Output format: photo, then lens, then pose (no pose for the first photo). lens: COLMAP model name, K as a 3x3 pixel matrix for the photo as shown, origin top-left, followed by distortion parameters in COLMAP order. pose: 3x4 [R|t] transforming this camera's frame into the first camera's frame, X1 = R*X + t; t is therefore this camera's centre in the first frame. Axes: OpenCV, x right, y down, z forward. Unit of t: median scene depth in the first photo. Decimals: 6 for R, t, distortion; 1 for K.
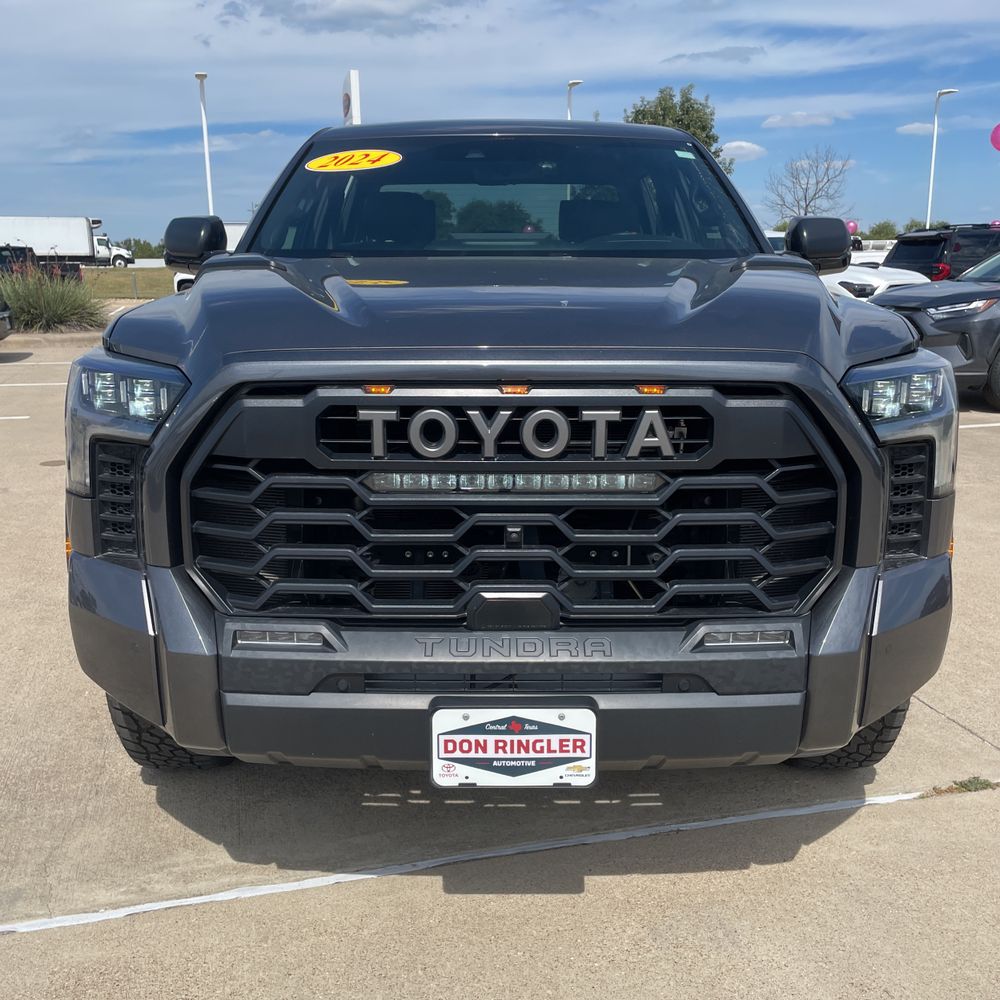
lens RADIAL K [[1051.8, 0, 496.6], [0, 1051.8, 497.1], [0, 0, 1]] dist [0.030934, 0.000000]
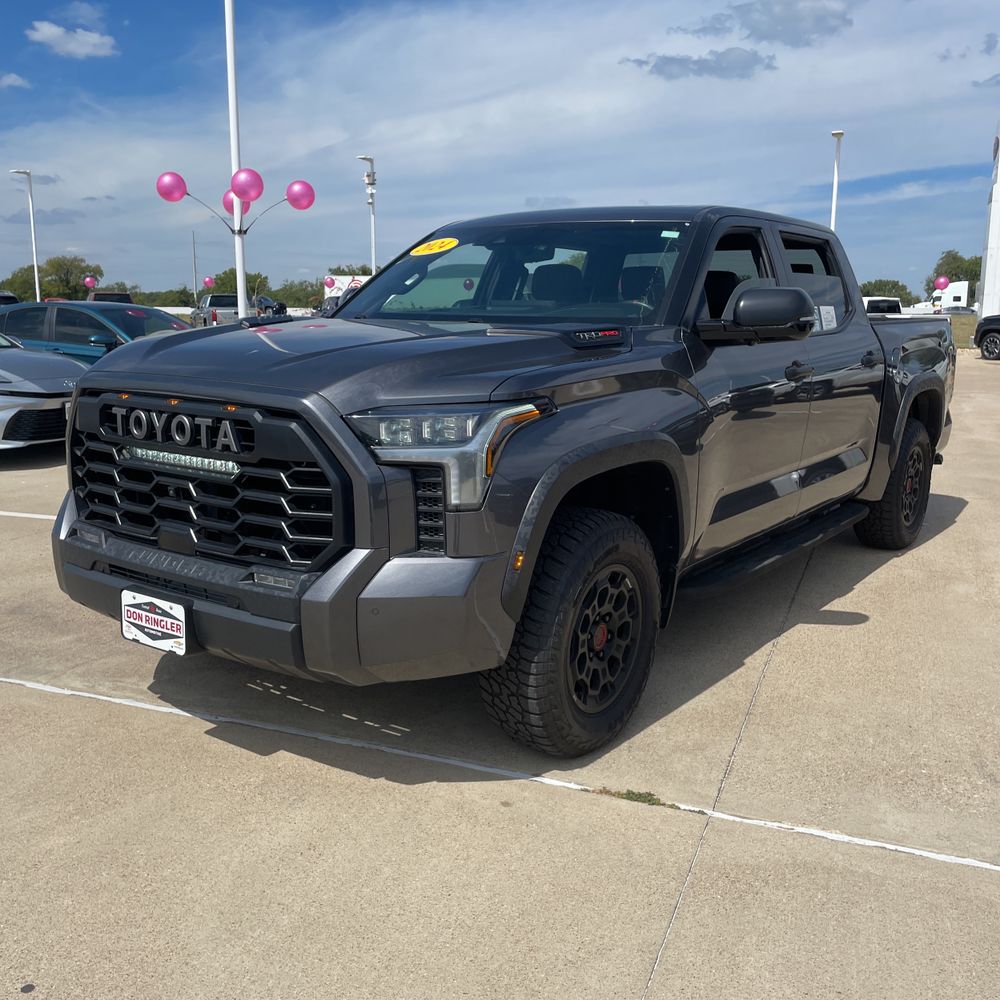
lens RADIAL K [[1051.8, 0, 500.5], [0, 1051.8, 495.8], [0, 0, 1]] dist [0.030934, 0.000000]
pose [[0.803963, 0.120591, -0.582324, 1.352761], [-0.146299, 0.989236, 0.002876, -0.035647], [0.576403, 0.082881, 0.812952, -0.023421]]
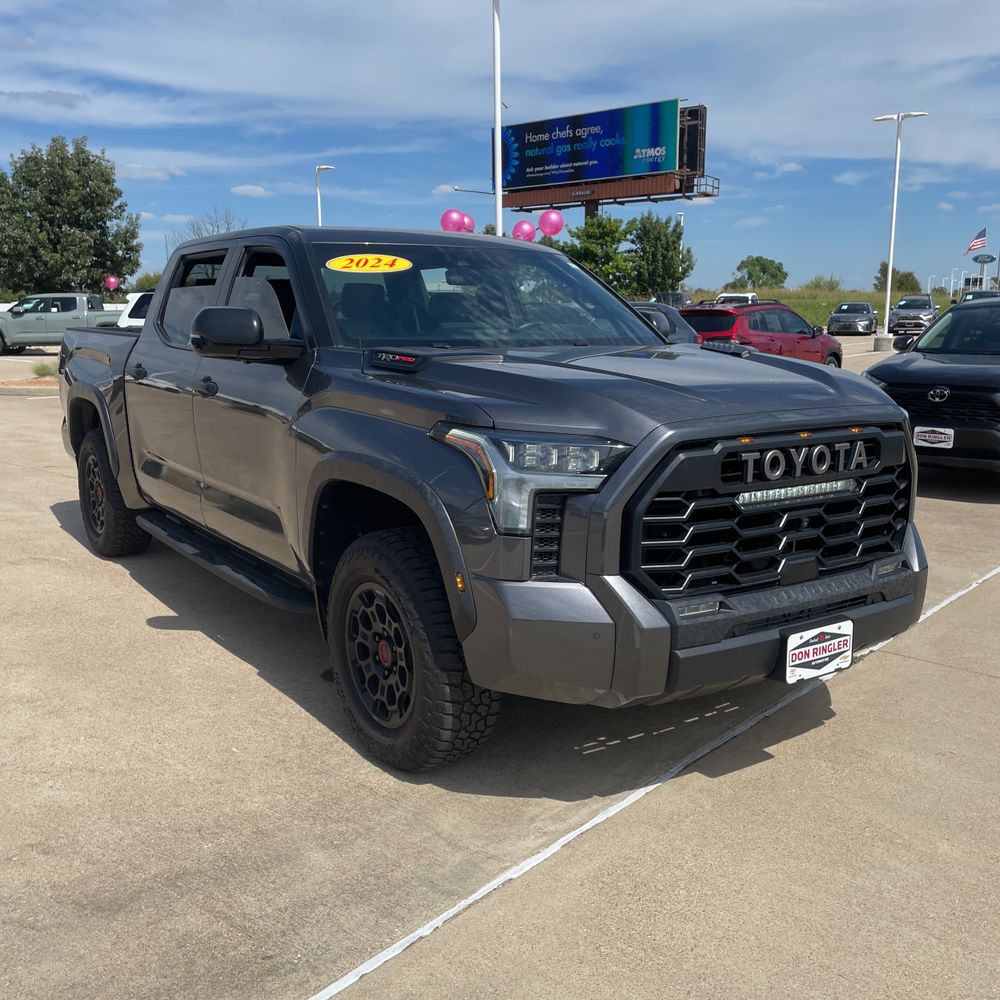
lens RADIAL K [[1051.8, 0, 500.8], [0, 1051.8, 509.1], [0, 0, 1]] dist [0.030934, 0.000000]
pose [[0.821170, -0.103235, 0.561268, -1.285132], [0.122275, 0.992490, 0.003655, -0.049280], [-0.557430, 0.065628, 0.827626, -0.099012]]
